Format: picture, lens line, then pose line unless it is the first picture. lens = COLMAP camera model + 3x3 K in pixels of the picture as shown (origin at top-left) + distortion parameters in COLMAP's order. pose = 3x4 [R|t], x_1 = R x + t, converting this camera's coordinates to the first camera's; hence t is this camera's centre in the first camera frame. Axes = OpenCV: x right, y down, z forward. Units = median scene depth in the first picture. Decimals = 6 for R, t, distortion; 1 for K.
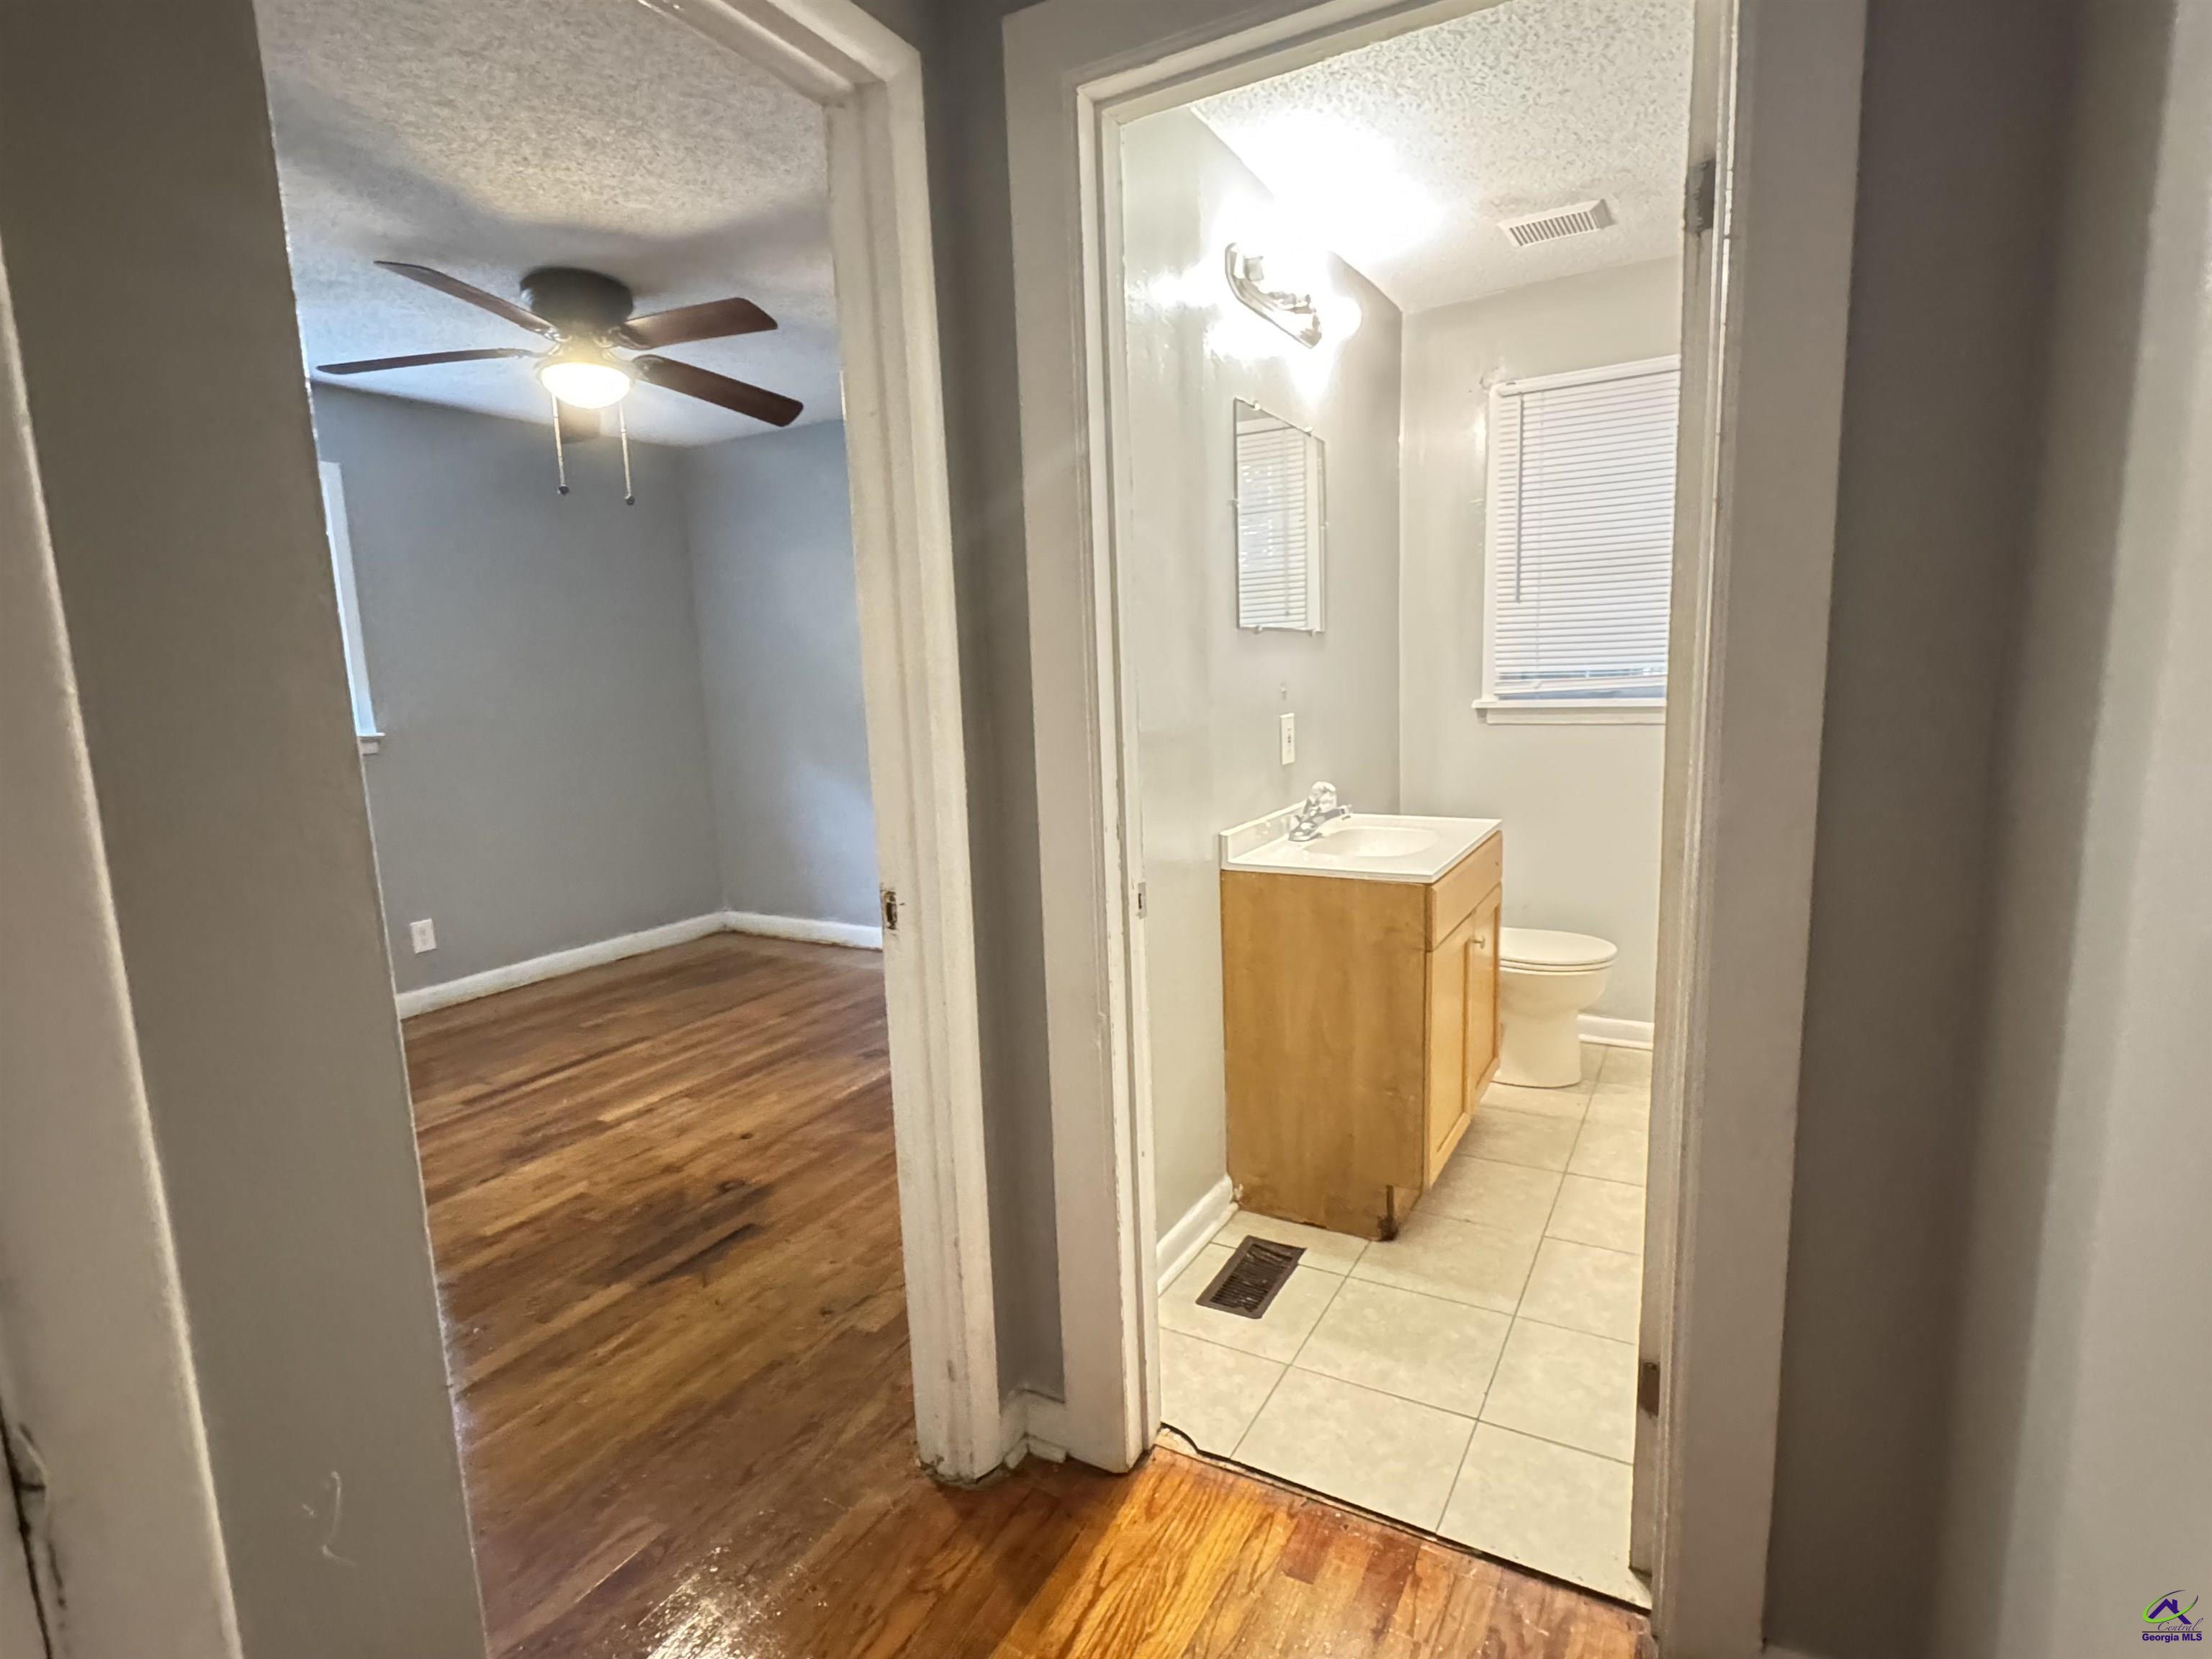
lens RADIAL K [[1087.8, 0, 1112.0], [0, 1087.8, 832.7], [0, 0, 1]] dist [-0.008858, -0.000903]
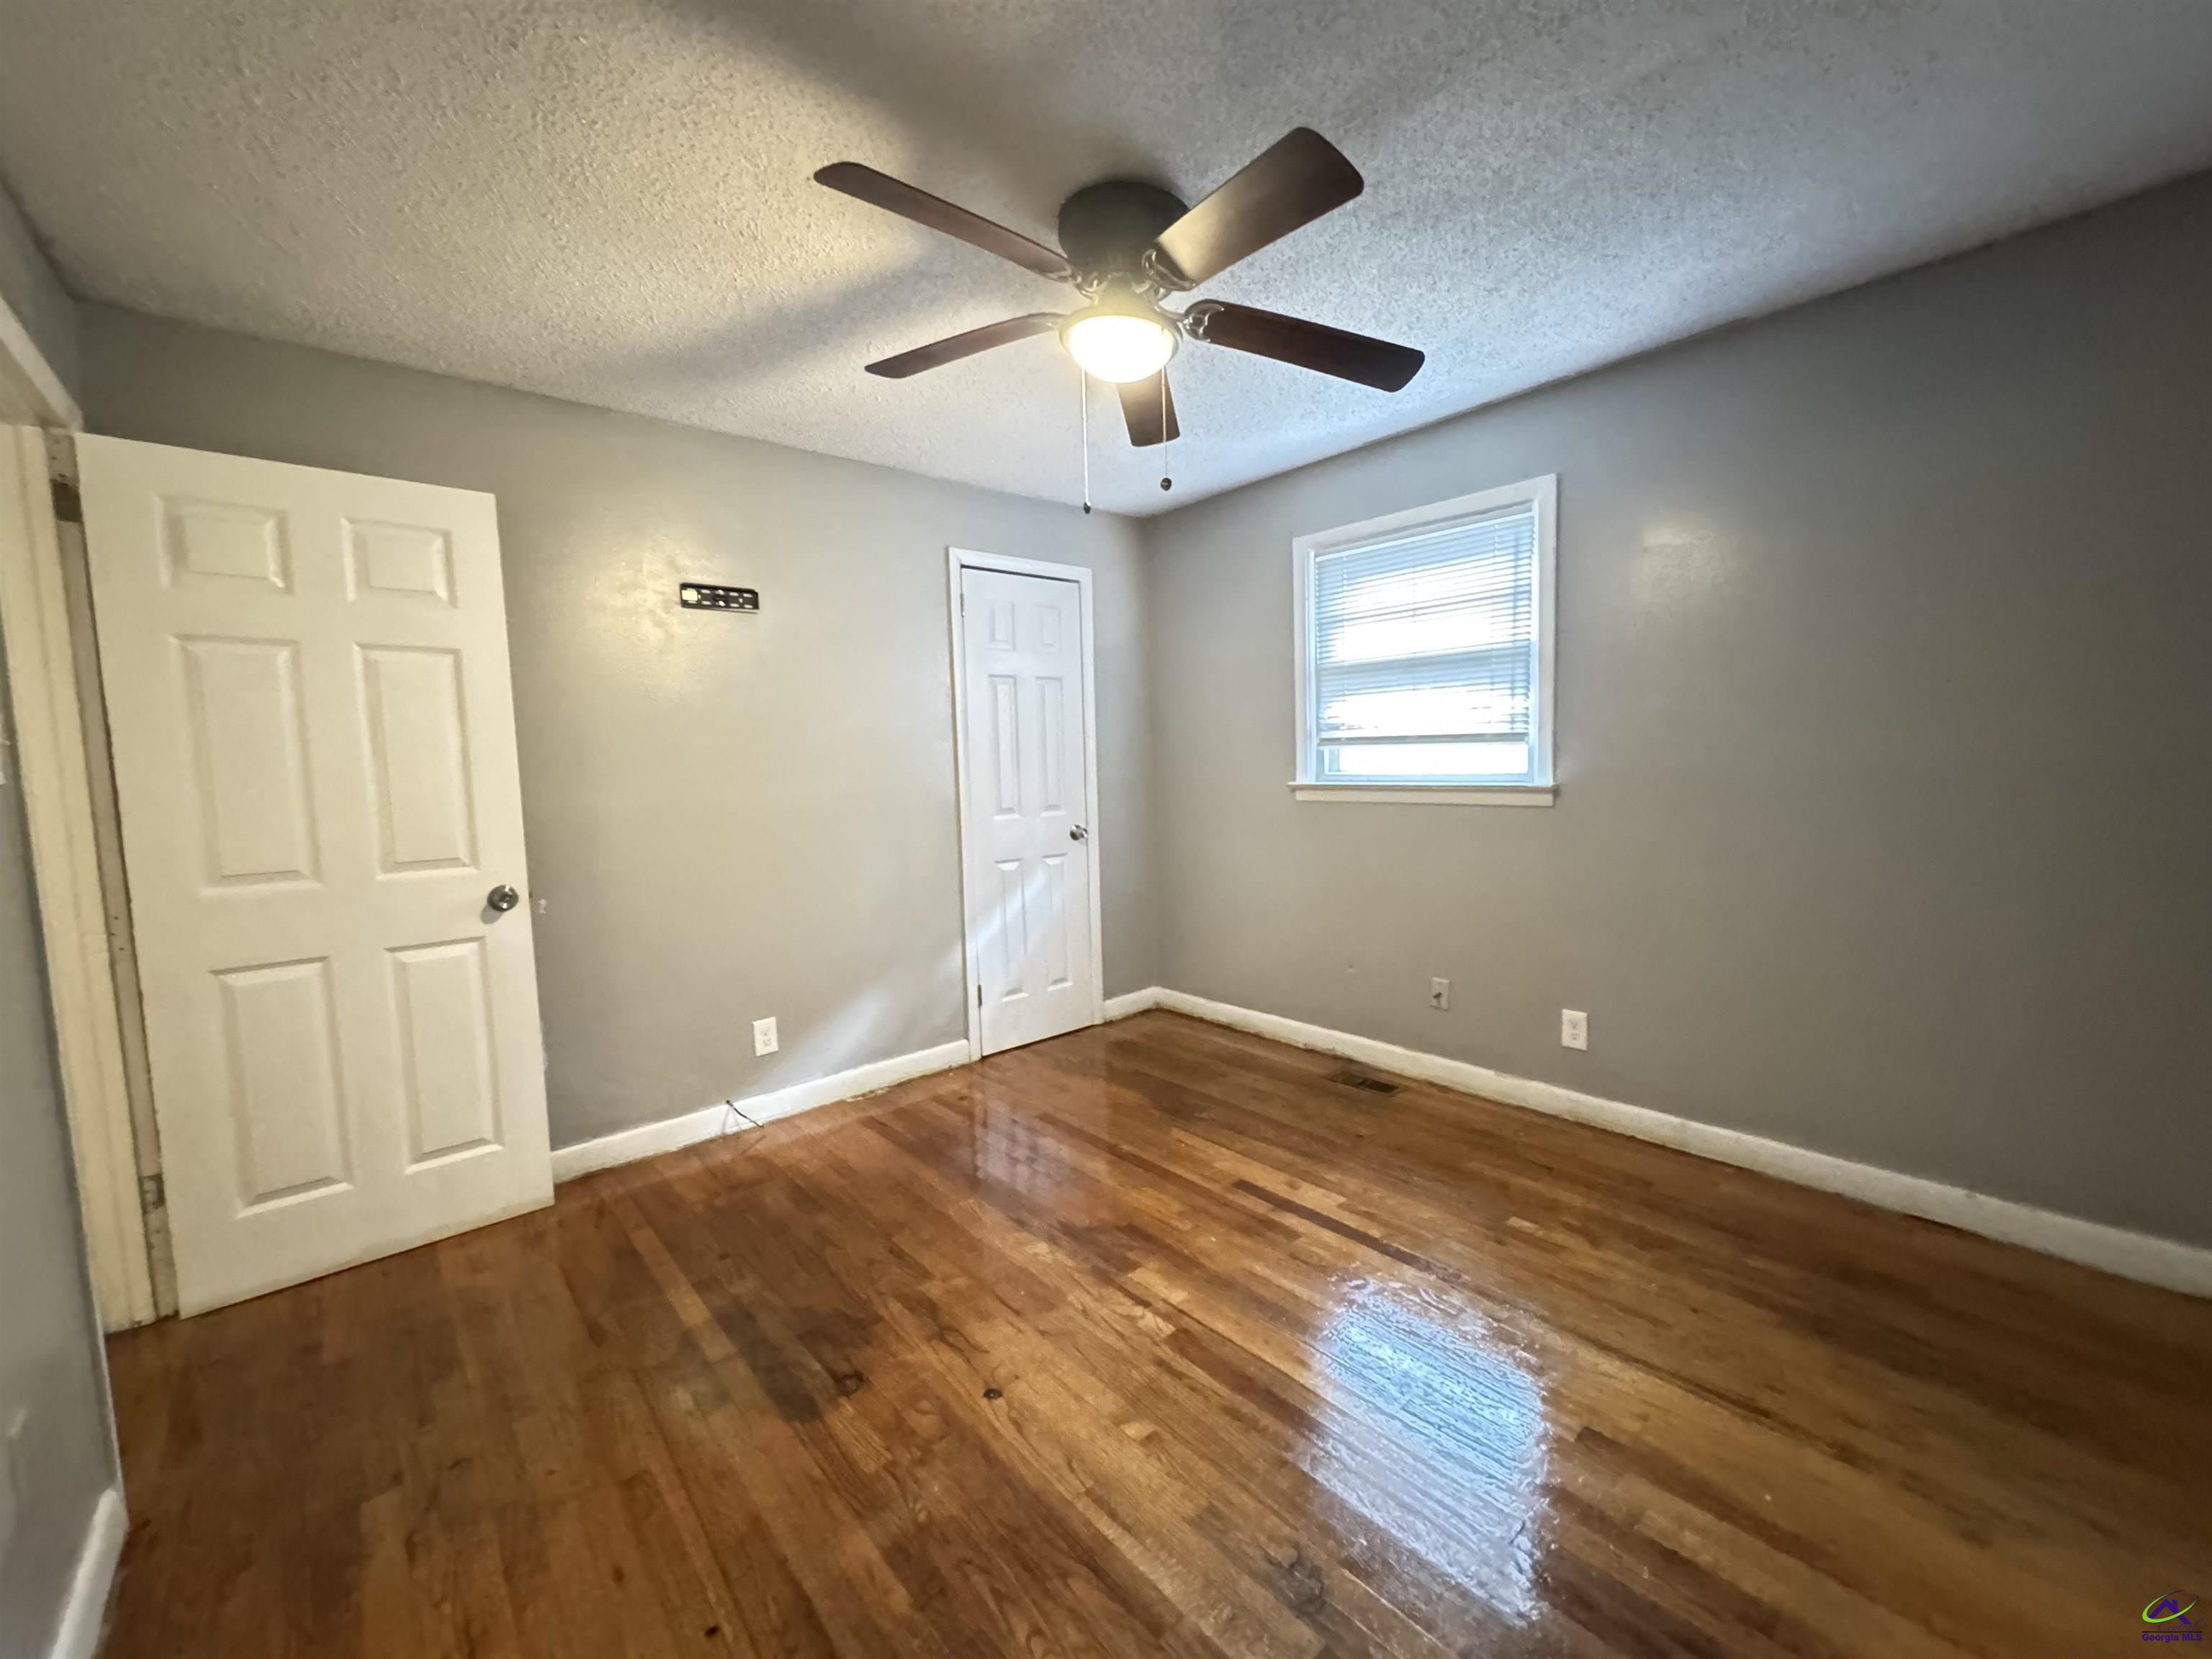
lens RADIAL K [[882.7, 0, 1108.6], [0, 882.7, 830.6], [0, 0, 1]] dist [-0.000367, 0.000215]
pose [[-0.330008, 0.123746, -0.935832, 0.112413], [-0.098921, 0.981379, 0.164652, -0.157212], [0.938781, 0.146910, -0.311622, 1.040880]]
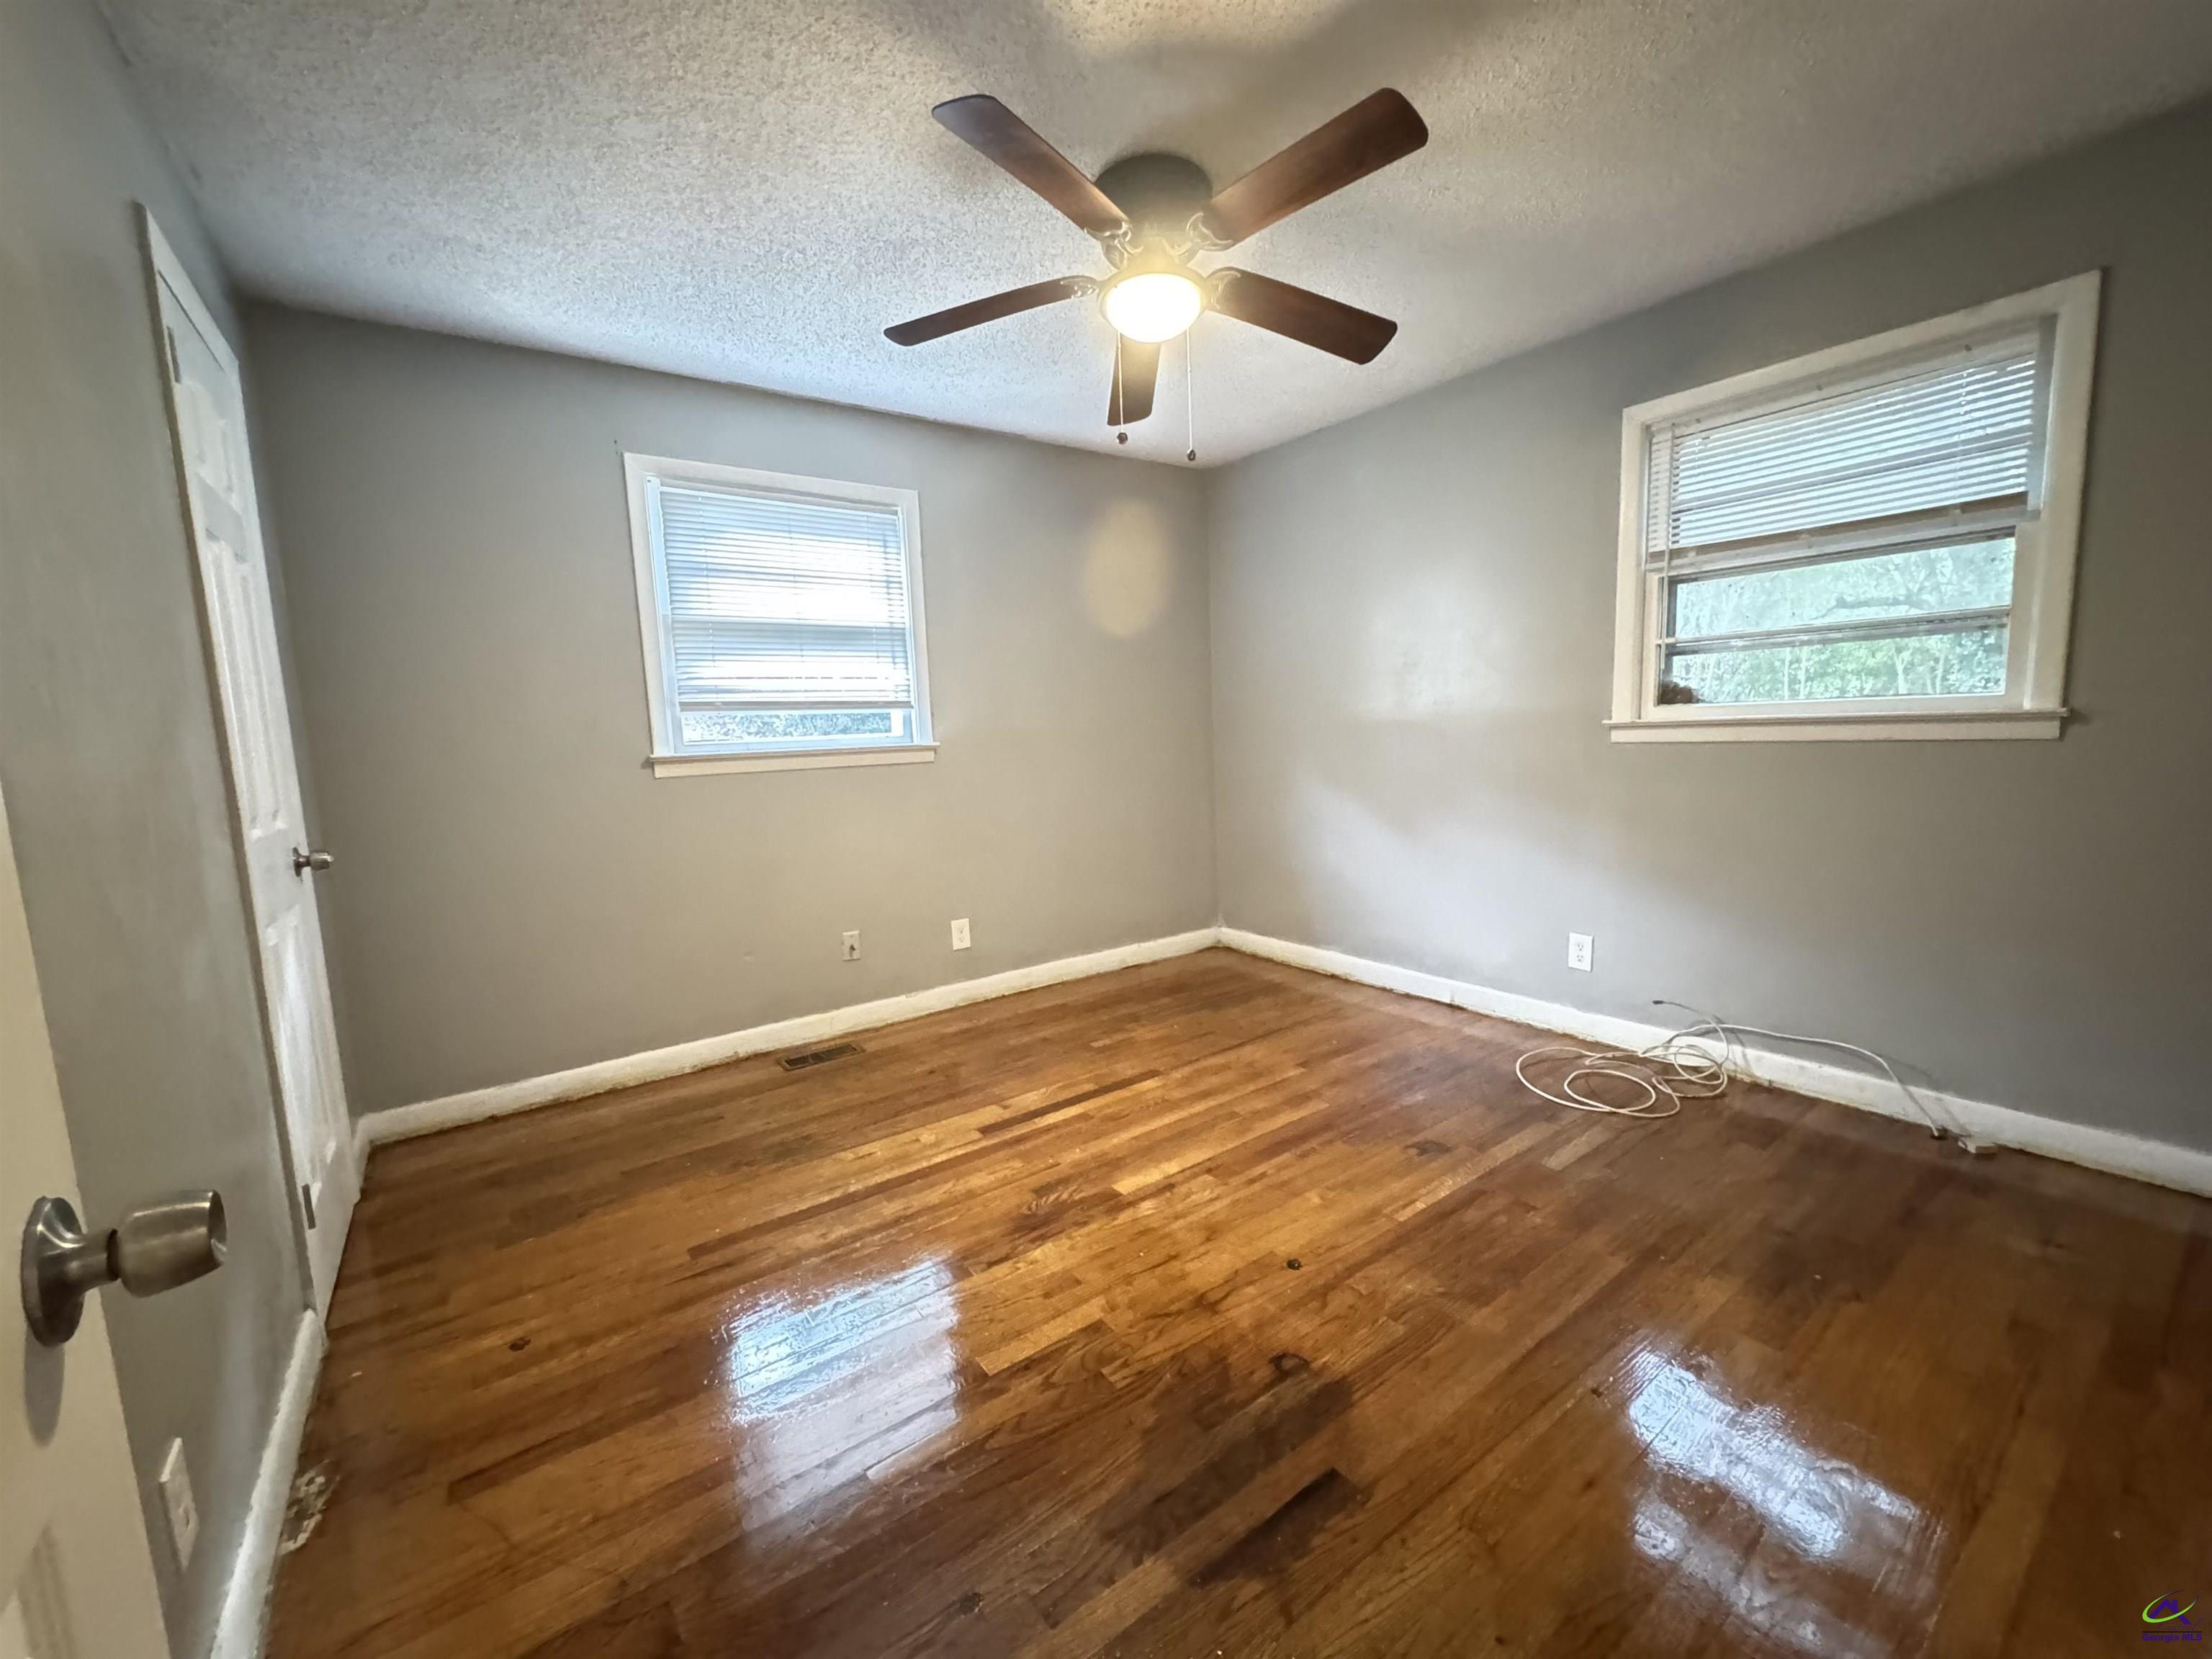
lens RADIAL K [[882.7, 0, 1108.6], [0, 882.7, 830.6], [0, 0, 1]] dist [-0.000367, 0.000215]
pose [[0.911323, 0.049241, -0.408737, -0.188894], [-0.055918, 0.998426, -0.004394, -0.012616], [0.407877, 0.026860, 0.912642, 0.325840]]
